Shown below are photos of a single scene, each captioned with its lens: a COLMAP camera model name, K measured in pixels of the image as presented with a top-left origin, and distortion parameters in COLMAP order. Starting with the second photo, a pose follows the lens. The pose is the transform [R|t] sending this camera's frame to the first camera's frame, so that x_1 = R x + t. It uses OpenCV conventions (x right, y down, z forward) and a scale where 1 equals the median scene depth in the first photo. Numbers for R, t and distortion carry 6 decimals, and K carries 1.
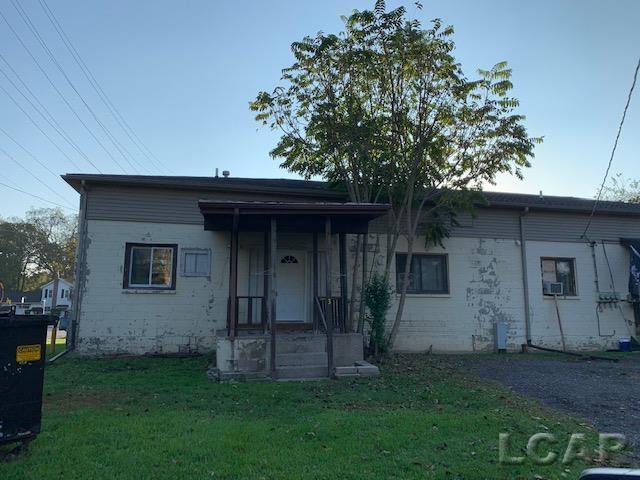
lens RADIAL K [[489.0, 0, 320.0], [0, 489.0, 240.1], [0, 0, 1]] dist [0.012028, 0.006781]
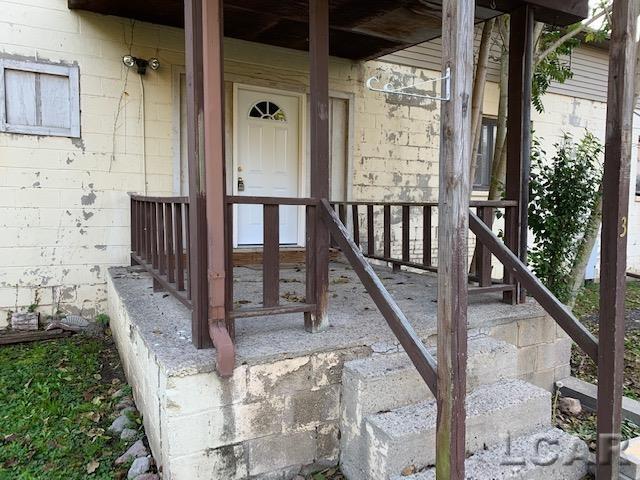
lens RADIAL K [[489.0, 0, 320.1], [0, 489.0, 253.8], [0, 0, 1]] dist [0.012028, 0.006781]
pose [[0.964581, -0.011199, 0.263548, -0.186779], [-0.054858, 0.968738, 0.241944, 0.076987], [-0.258019, -0.247832, 0.933812, 0.722758]]
